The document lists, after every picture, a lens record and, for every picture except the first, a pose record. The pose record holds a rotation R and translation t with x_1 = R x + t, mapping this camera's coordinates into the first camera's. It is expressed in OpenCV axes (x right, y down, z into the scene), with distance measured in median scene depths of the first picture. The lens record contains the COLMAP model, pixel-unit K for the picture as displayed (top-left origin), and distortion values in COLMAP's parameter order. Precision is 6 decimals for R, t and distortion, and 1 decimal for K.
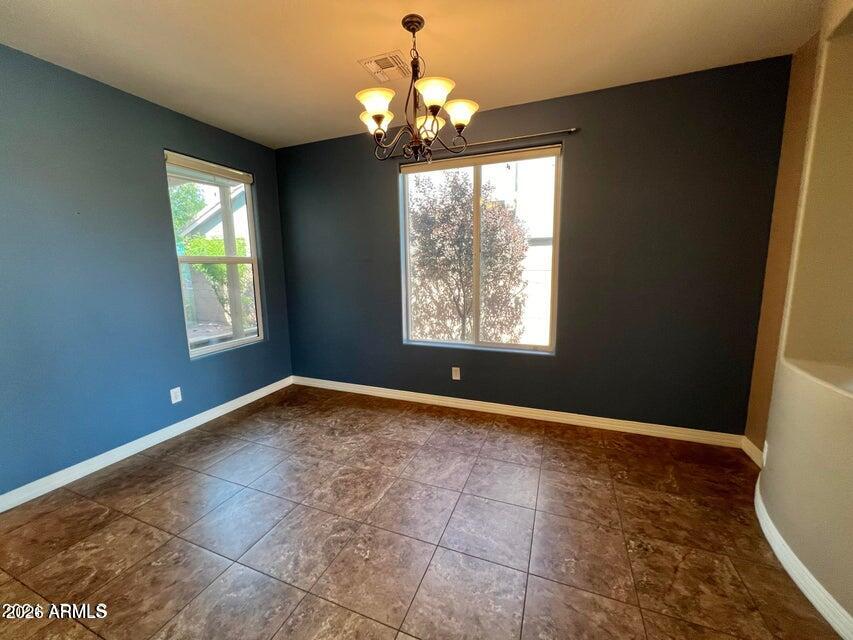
lens RADIAL K [[344.0, 0, 422.3], [0, 344.0, 326.4], [0, 0, 1]] dist [-0.000150, 0.000317]
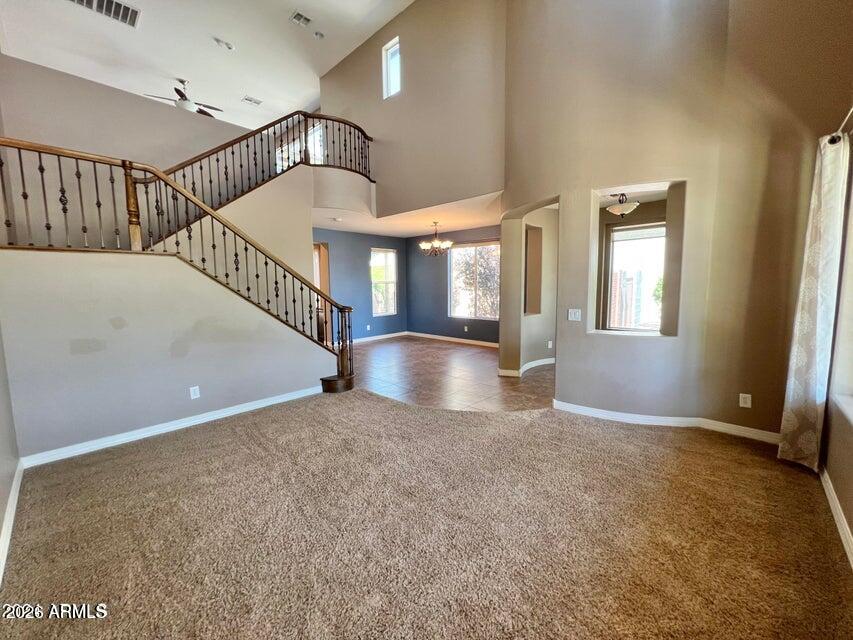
lens RADIAL K [[344.0, 0, 425.5], [0, 344.0, 318.2], [0, 0, 1]] dist [-0.000150, 0.000317]
pose [[0.936036, 0.036818, -0.349973, 0.653818], [-0.060223, 0.996600, -0.056226, 0.207997], [0.346713, 0.073706, 0.935071, -1.345487]]
